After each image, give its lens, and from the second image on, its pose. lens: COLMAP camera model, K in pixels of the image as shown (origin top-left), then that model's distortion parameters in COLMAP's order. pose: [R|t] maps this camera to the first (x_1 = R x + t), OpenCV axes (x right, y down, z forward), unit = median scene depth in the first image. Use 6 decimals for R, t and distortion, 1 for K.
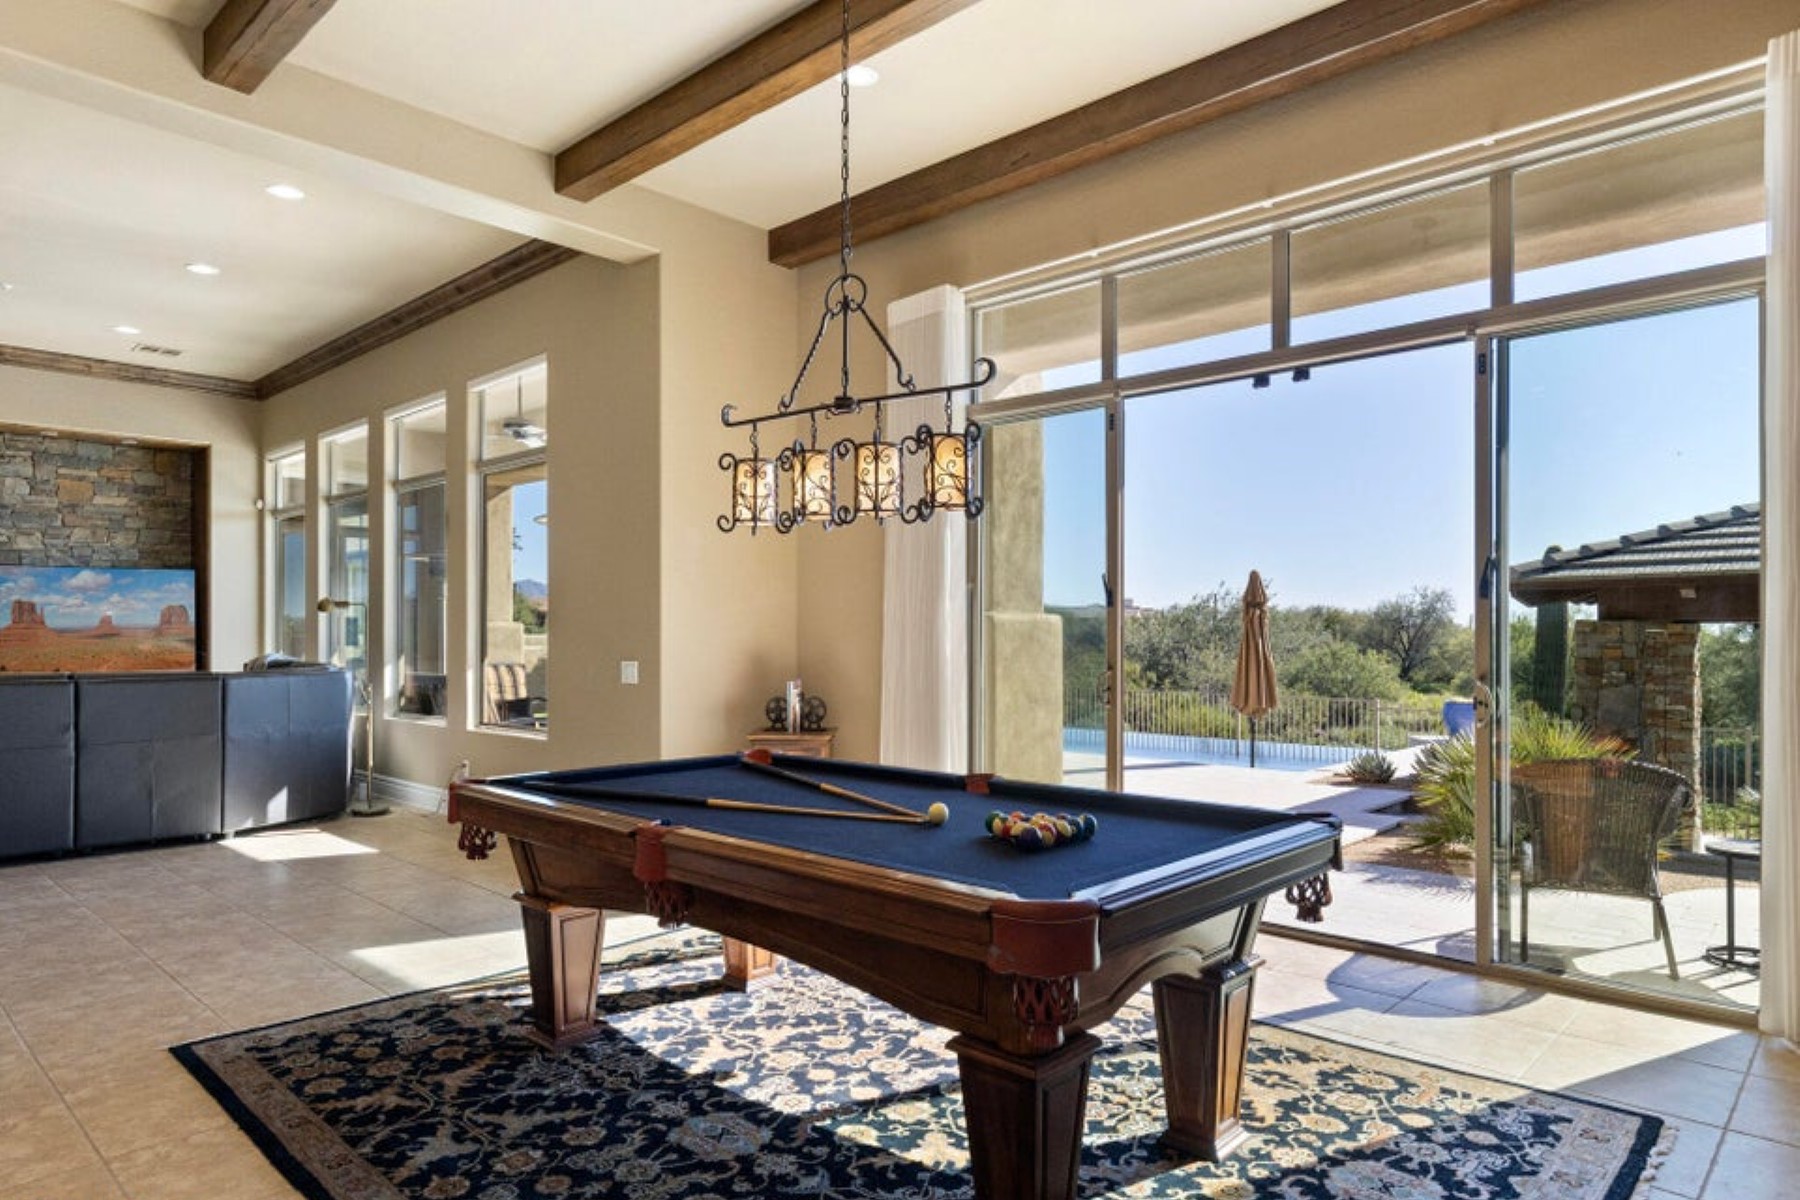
lens RADIAL K [[1081.9, 0, 925.8], [0, 1081.9, 638.6], [0, 0, 1]] dist [-0.003284, -0.003257]
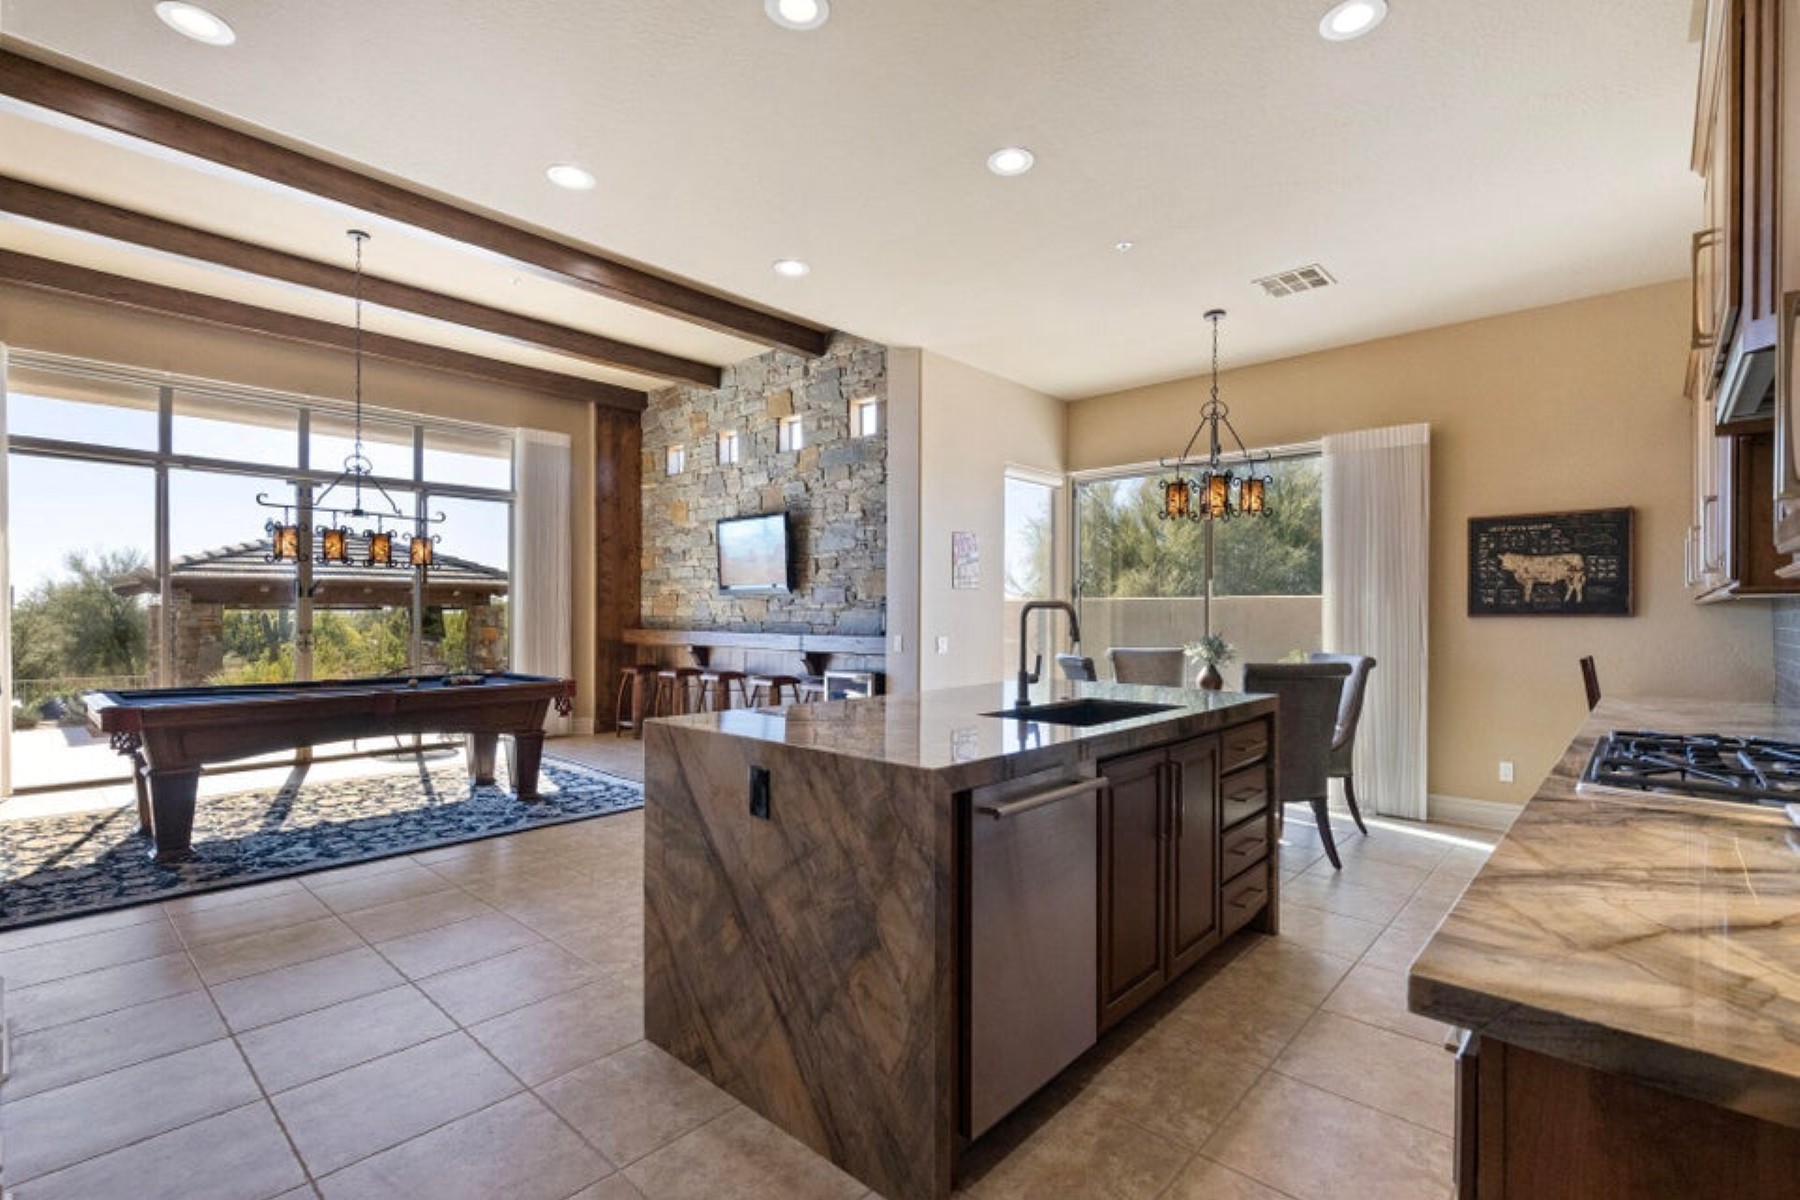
lens RADIAL K [[811.6, 0, 907.0], [0, 811.6, 611.7], [0, 0, 1]] dist [0.005278, -0.000253]
pose [[-0.006142, 0.001710, 0.999980, -0.915601], [0.001596, 0.999997, -0.001700, -0.000848], [-0.999980, 0.001585, -0.006145, -0.077008]]
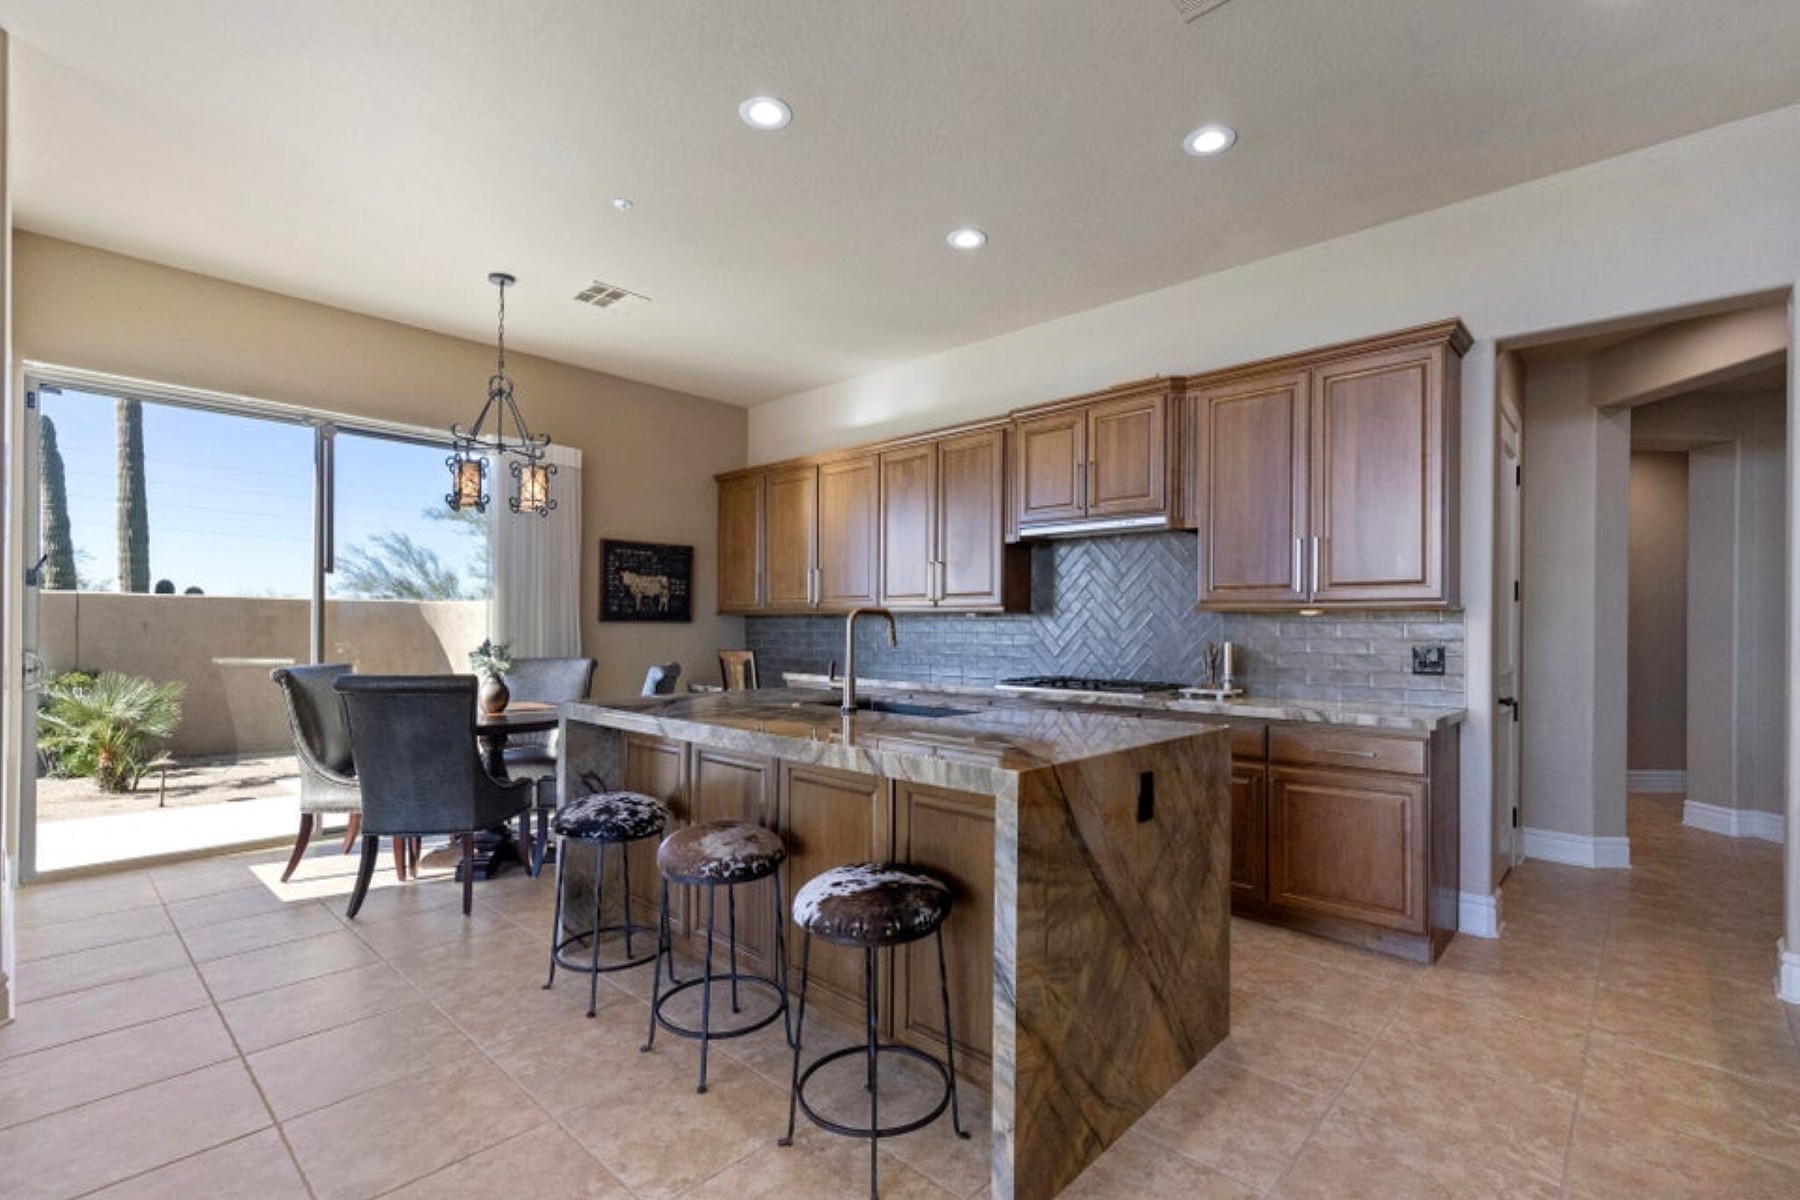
lens RADIAL K [[811.6, 0, 926.6], [0, 811.6, 624.6], [0, 0, 1]] dist [0.005278, -0.000253]
pose [[-0.999864, -0.008242, -0.014303, -0.468840], [-0.008283, 0.999962, 0.002863, 0.000909], [0.014278, 0.002981, -0.999894, 0.332815]]
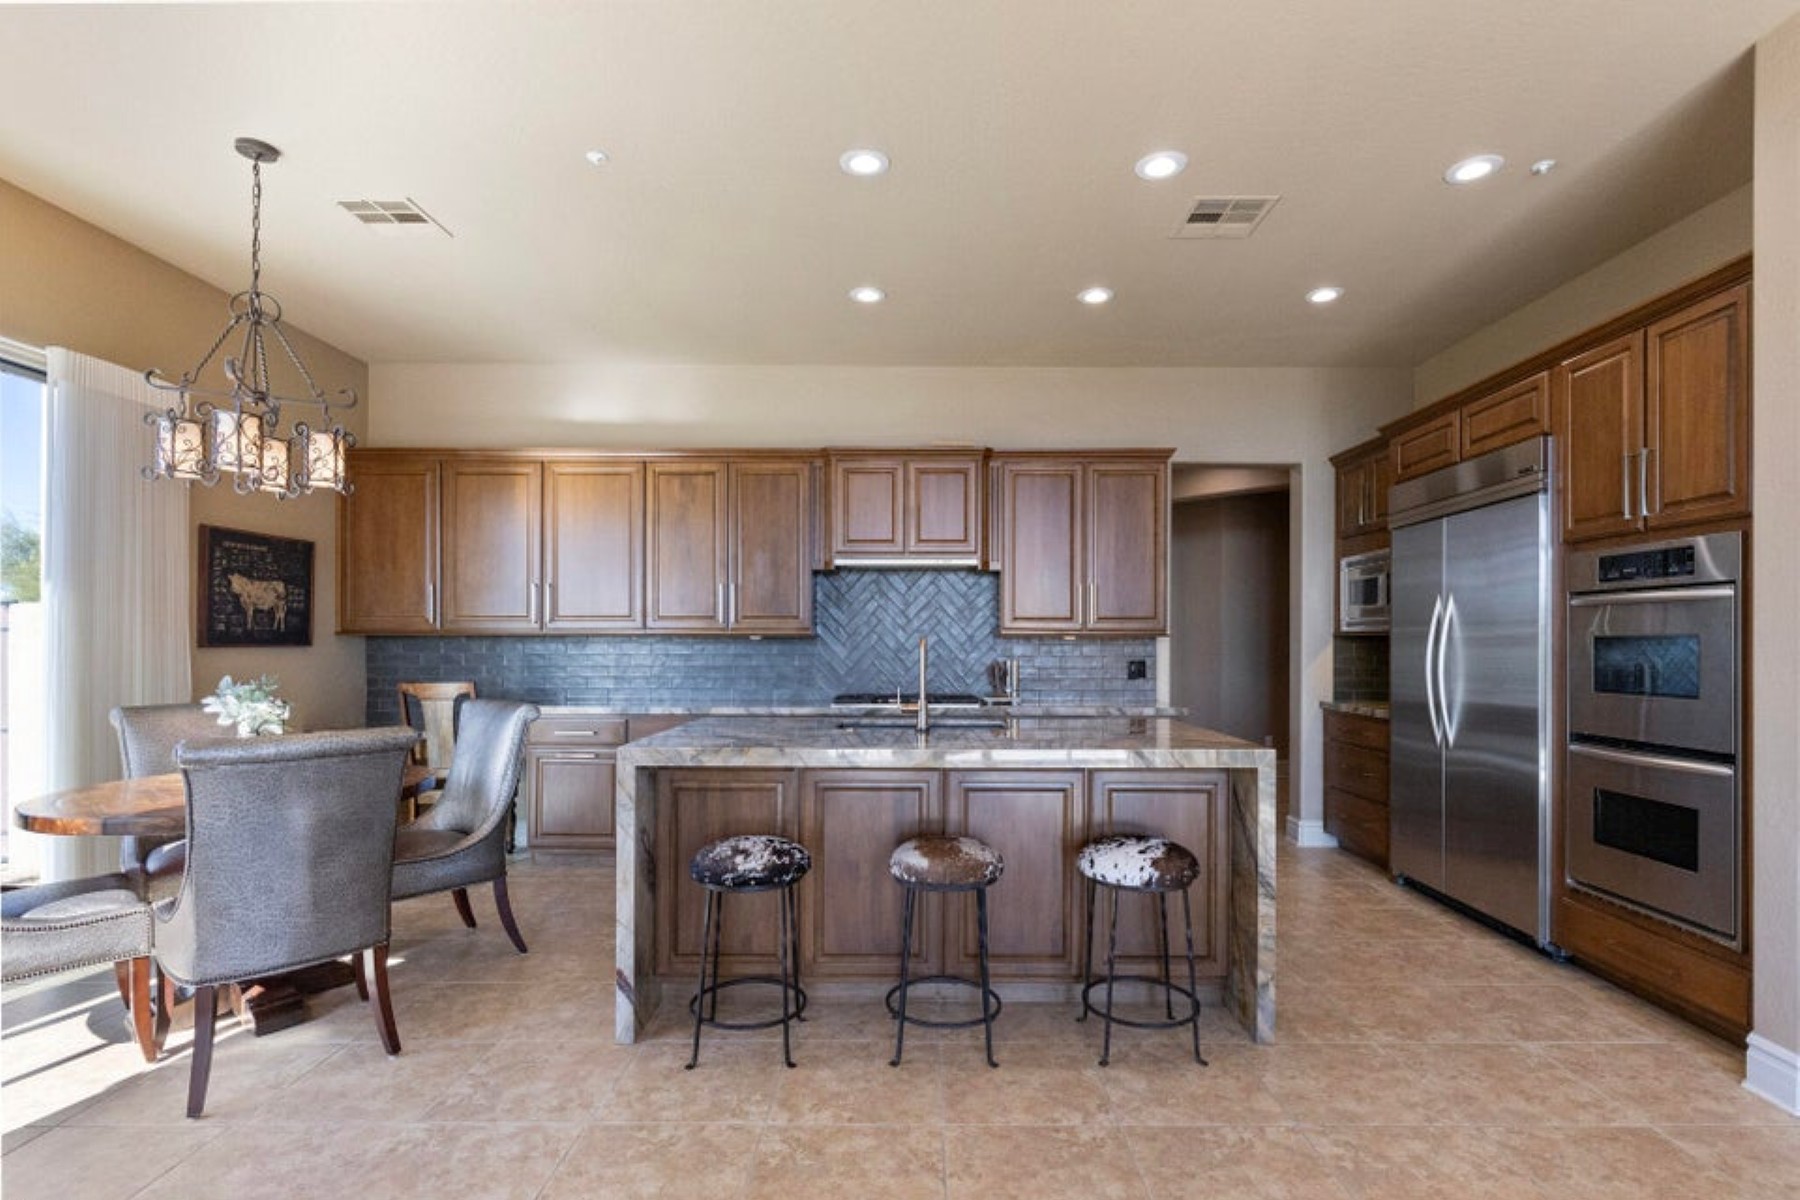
lens RADIAL K [[844.4, 0, 928.8], [0, 844.4, 639.3], [0, 0, 1]] dist [0.001080, 0.000217]
pose [[-0.730306, -0.004034, -0.683109, -0.050271], [-0.006325, 0.999980, 0.000856, -0.007193], [0.683091, 0.004946, -0.730316, 0.259429]]
